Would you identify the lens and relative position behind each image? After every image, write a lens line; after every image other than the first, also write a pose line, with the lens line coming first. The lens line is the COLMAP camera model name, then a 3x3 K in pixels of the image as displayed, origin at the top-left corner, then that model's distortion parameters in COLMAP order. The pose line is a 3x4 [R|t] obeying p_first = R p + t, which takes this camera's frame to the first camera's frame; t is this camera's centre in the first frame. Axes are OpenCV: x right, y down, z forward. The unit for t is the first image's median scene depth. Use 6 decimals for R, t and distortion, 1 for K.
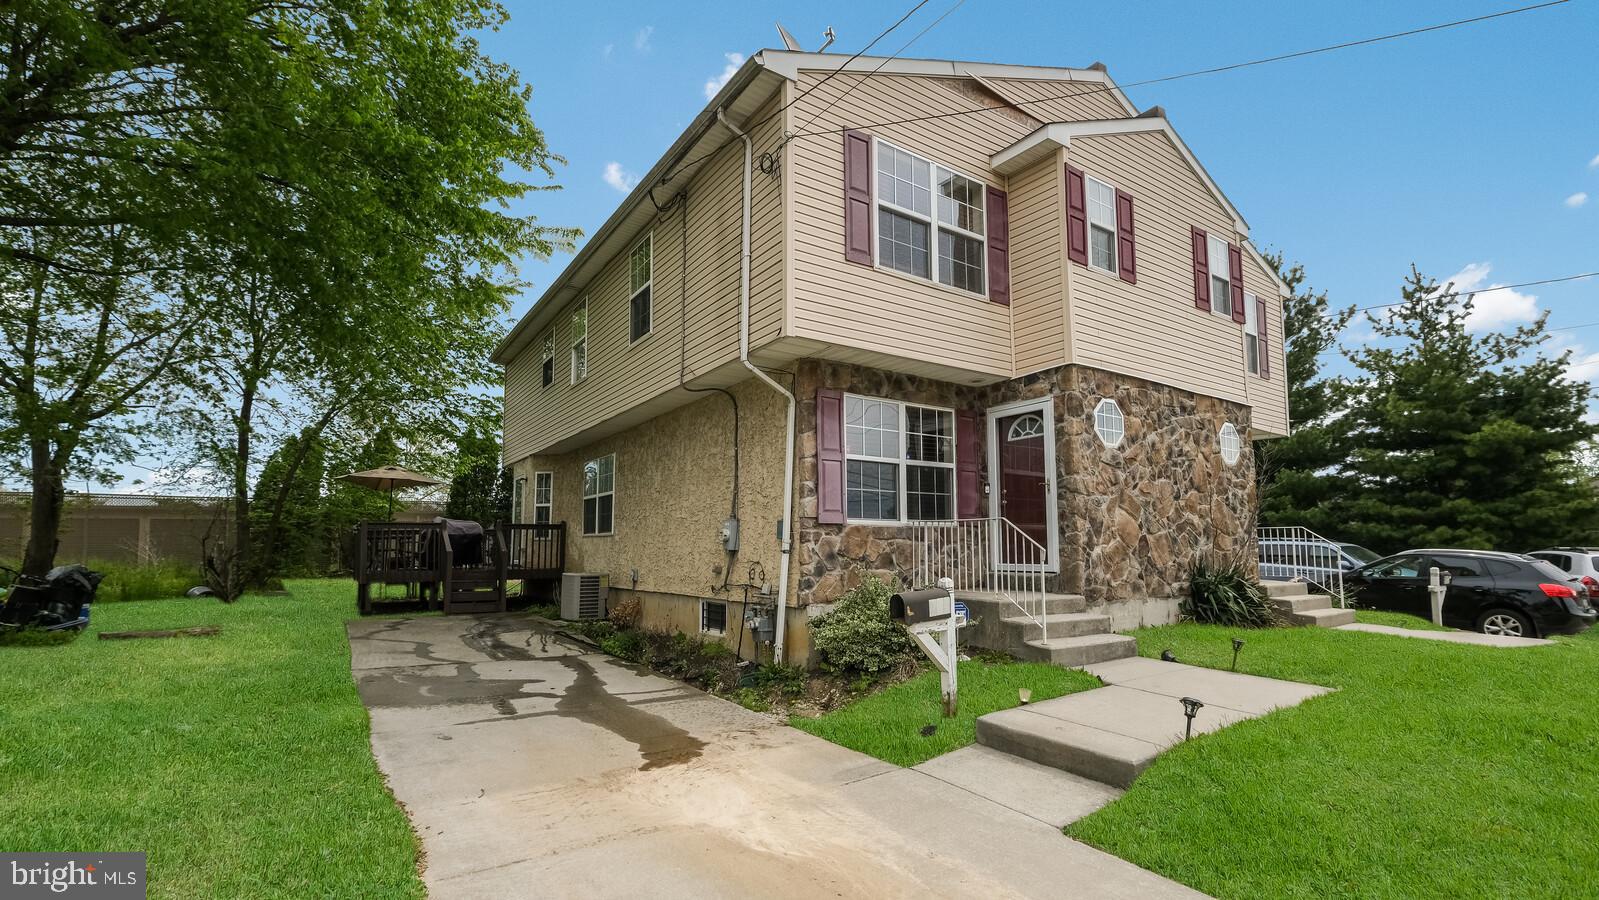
lens RADIAL K [[715.7, 0, 823.2], [0, 715.7, 495.8], [0, 0, 1]] dist [0.000978, 0.000045]
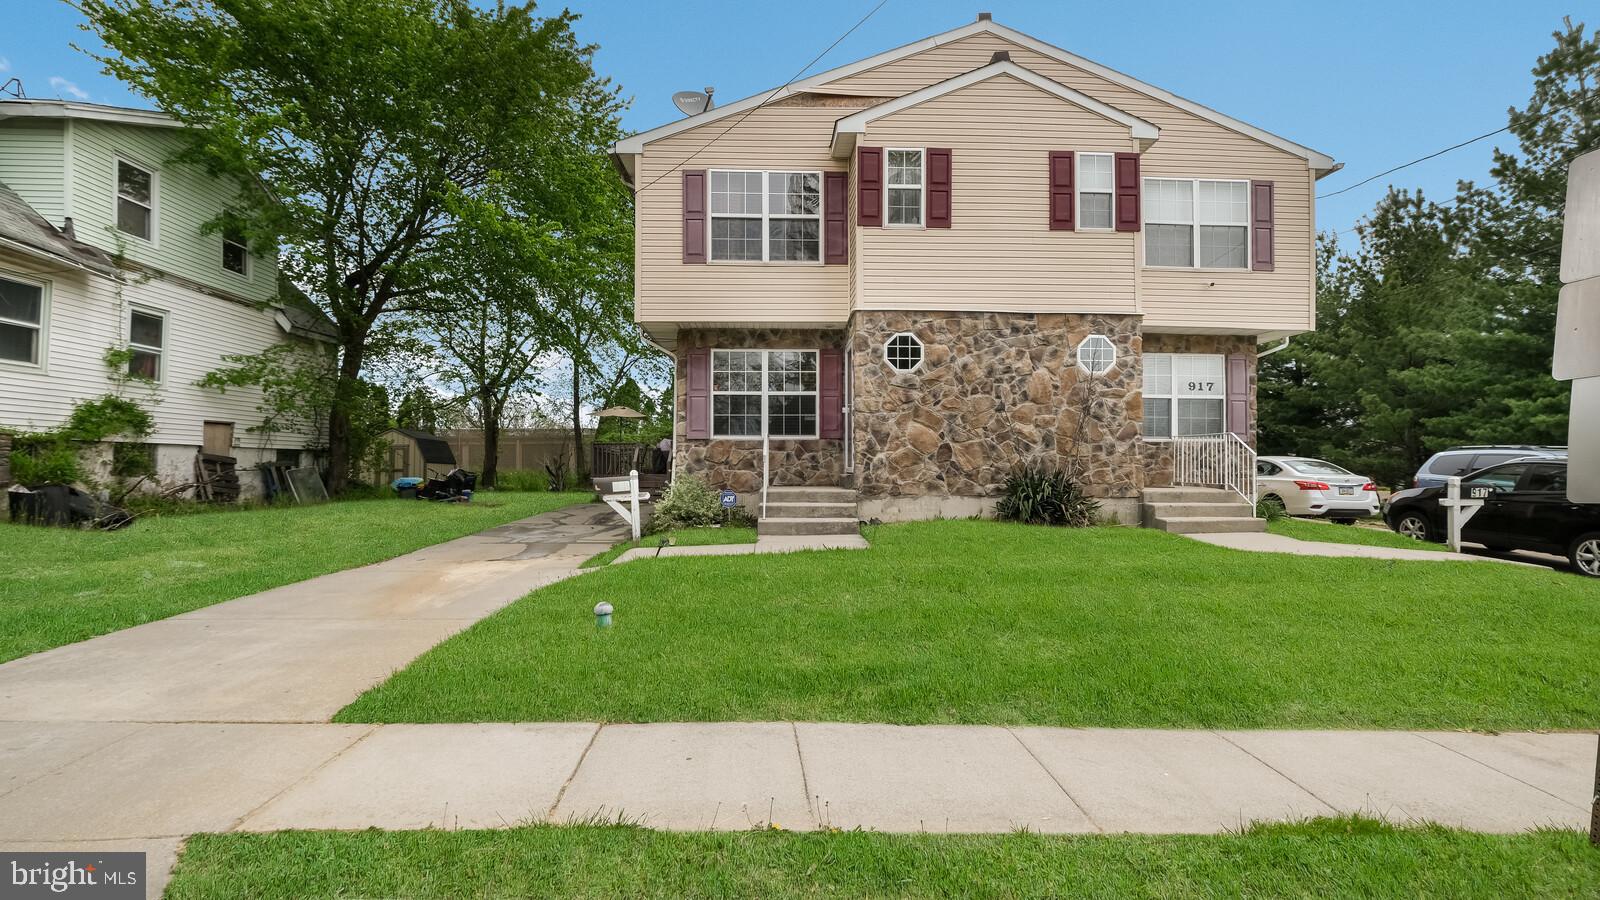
lens RADIAL K [[703.6, 0, 795.9], [0, 703.6, 465.3], [0, 0, 1]] dist [-0.004325, -0.000561]
pose [[0.853113, 0.000007, -0.521726, 0.868660], [0.038421, 0.997284, 0.062839, 0.007962], [0.520309, -0.073654, 0.850796, -0.138254]]
